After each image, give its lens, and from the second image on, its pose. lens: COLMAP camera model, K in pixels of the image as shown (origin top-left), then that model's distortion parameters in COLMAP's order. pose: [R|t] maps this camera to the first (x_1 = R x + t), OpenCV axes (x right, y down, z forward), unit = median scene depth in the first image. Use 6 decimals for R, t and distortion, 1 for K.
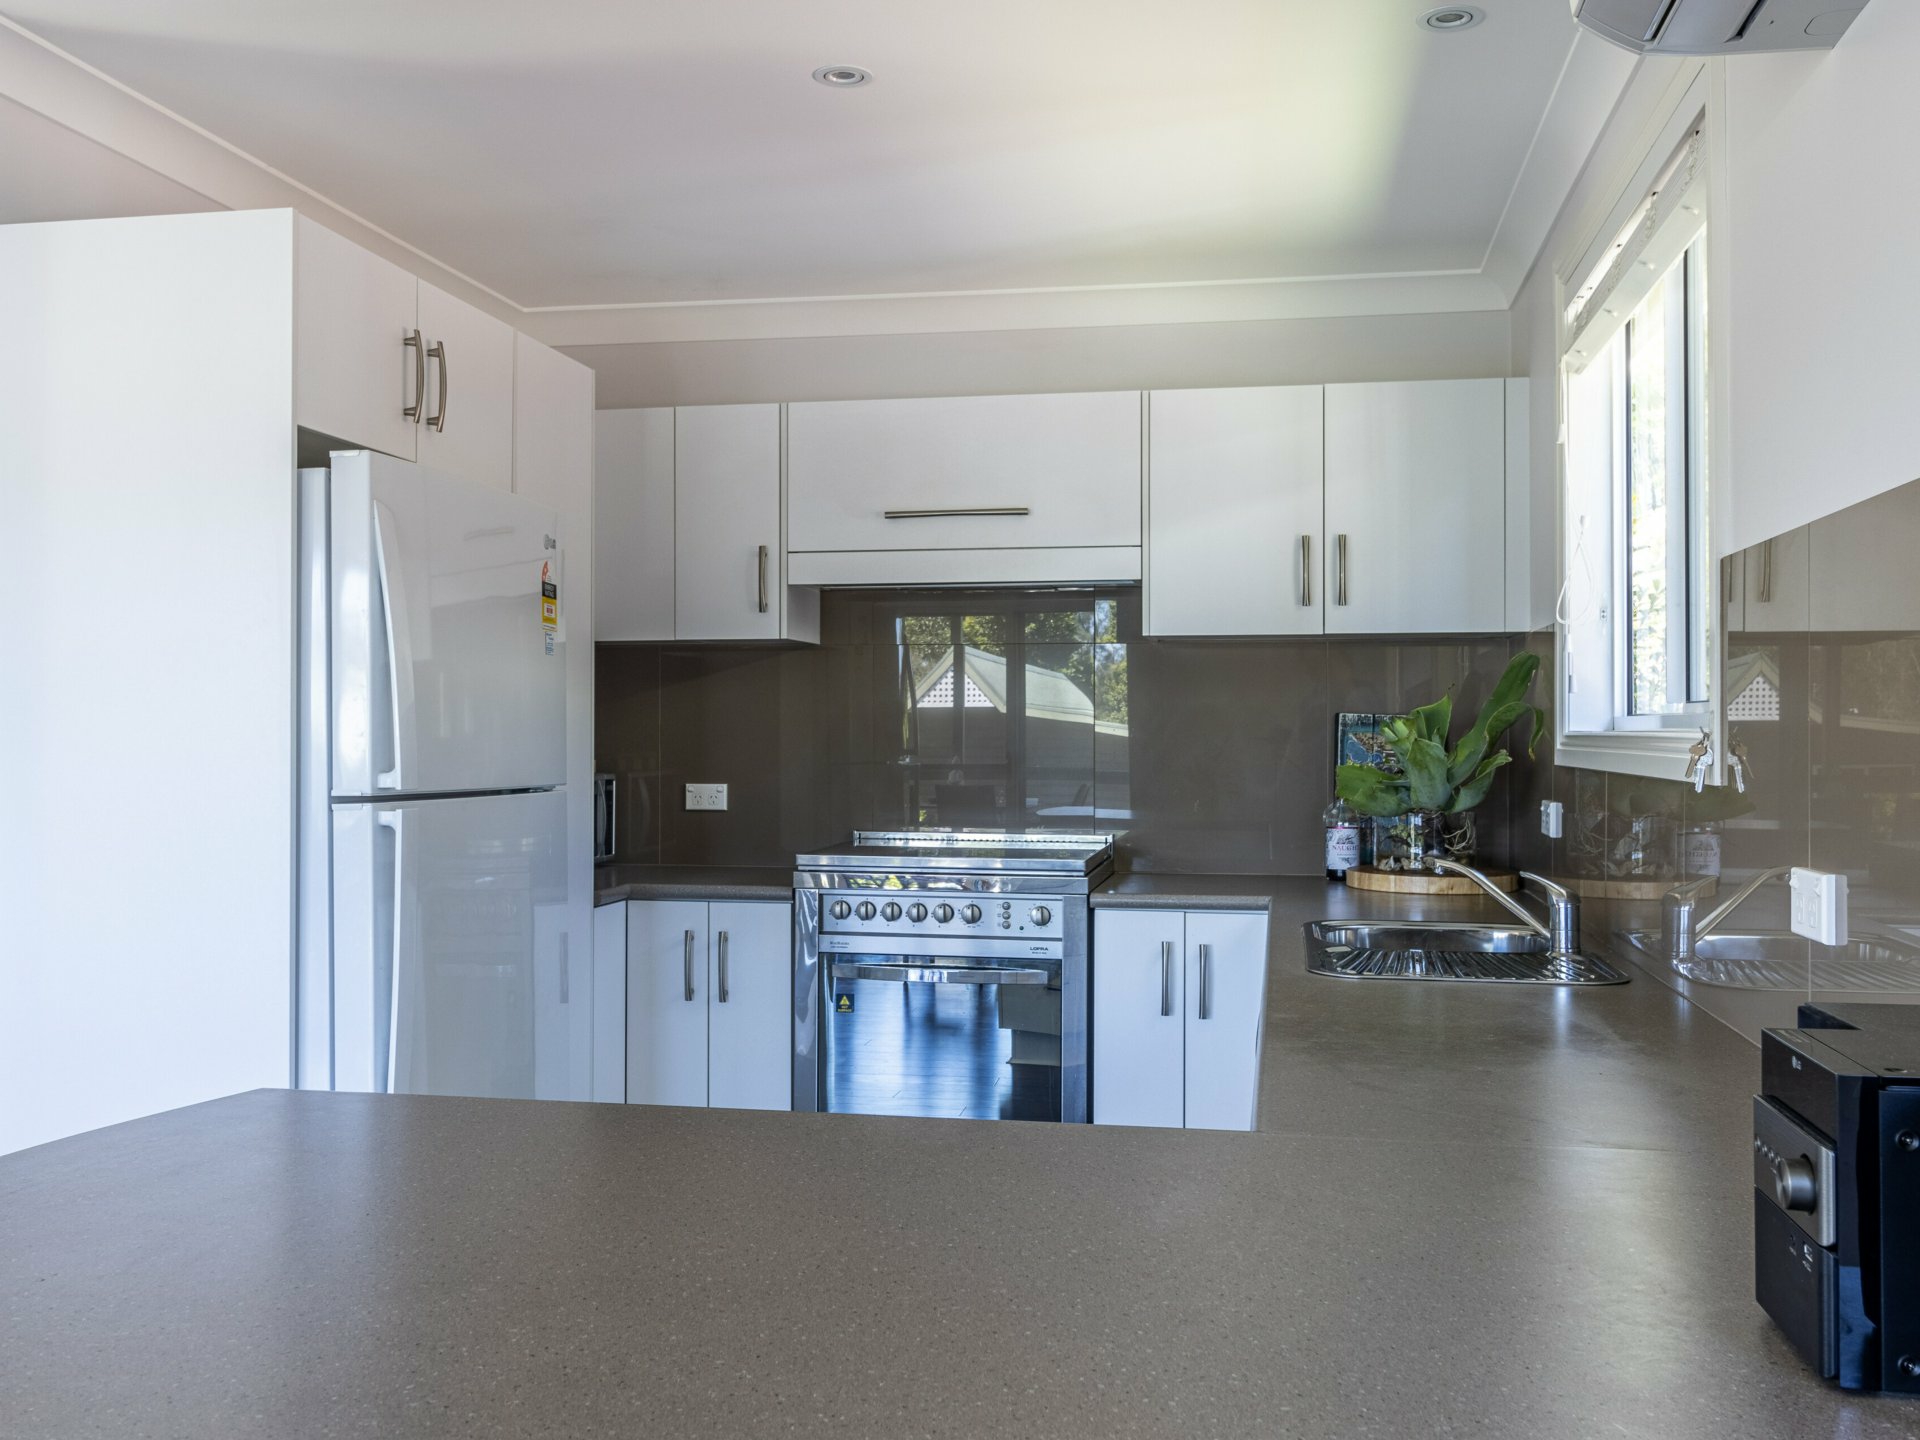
lens RADIAL K [[1725.4, 0, 957.6], [0, 1725.4, 718.1], [0, 0, 1]] dist [0.062048, 0.000746]
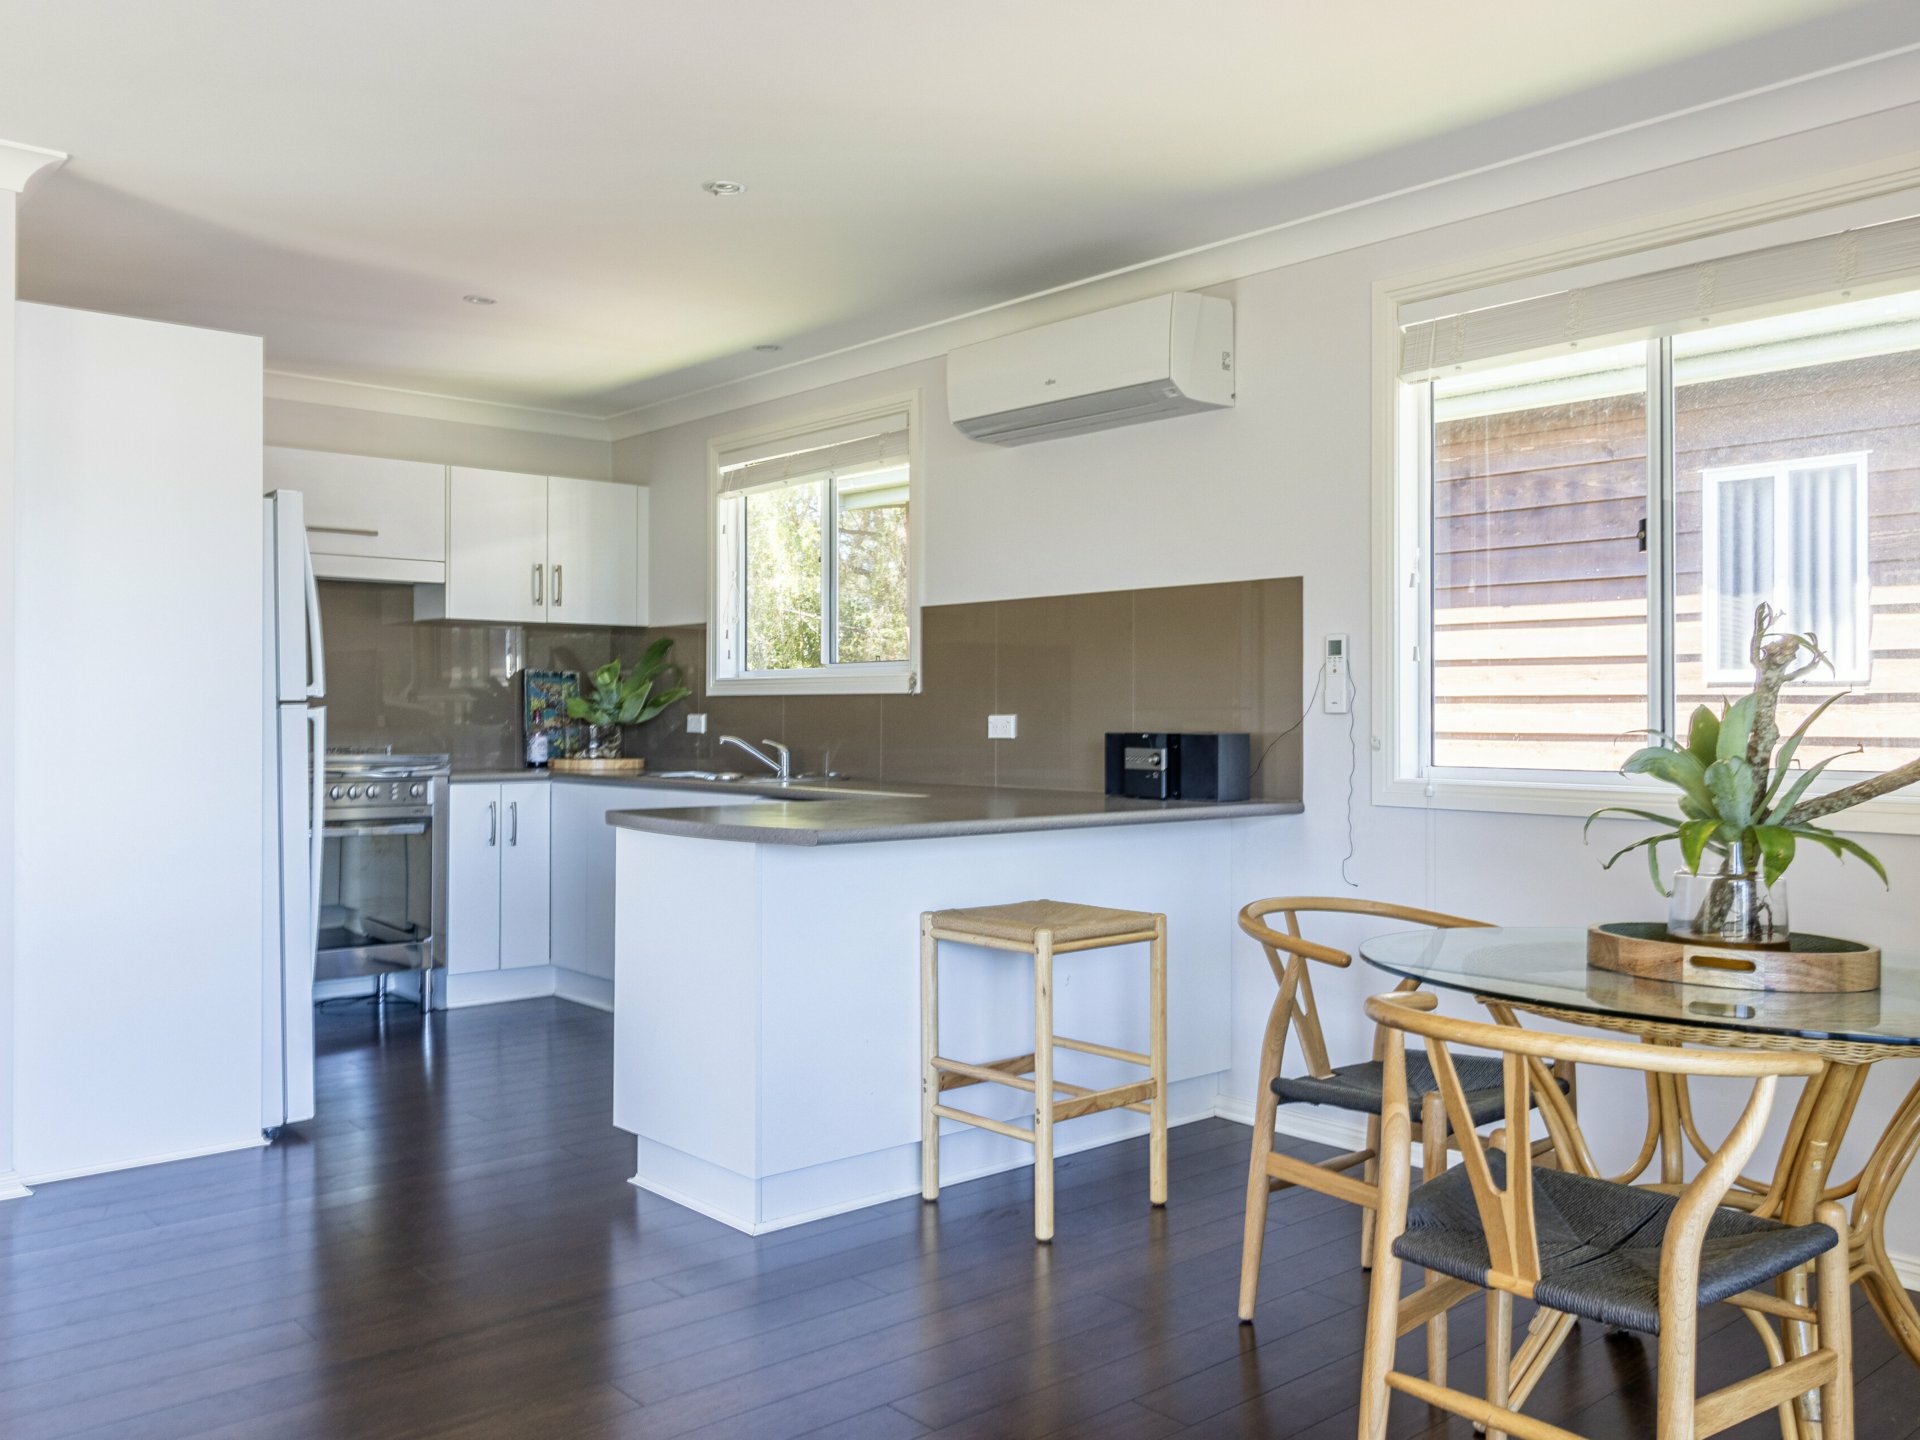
lens RADIAL K [[1584.8, 0, 960.8], [0, 1584.8, 722.3], [0, 0, 1]] dist [-0.000115, 0.000186]
pose [[0.610245, -0.005312, 0.792195, -0.821701], [-0.006243, 0.999914, 0.011514, 0.031668], [-0.792188, -0.011972, 0.610159, -0.300657]]
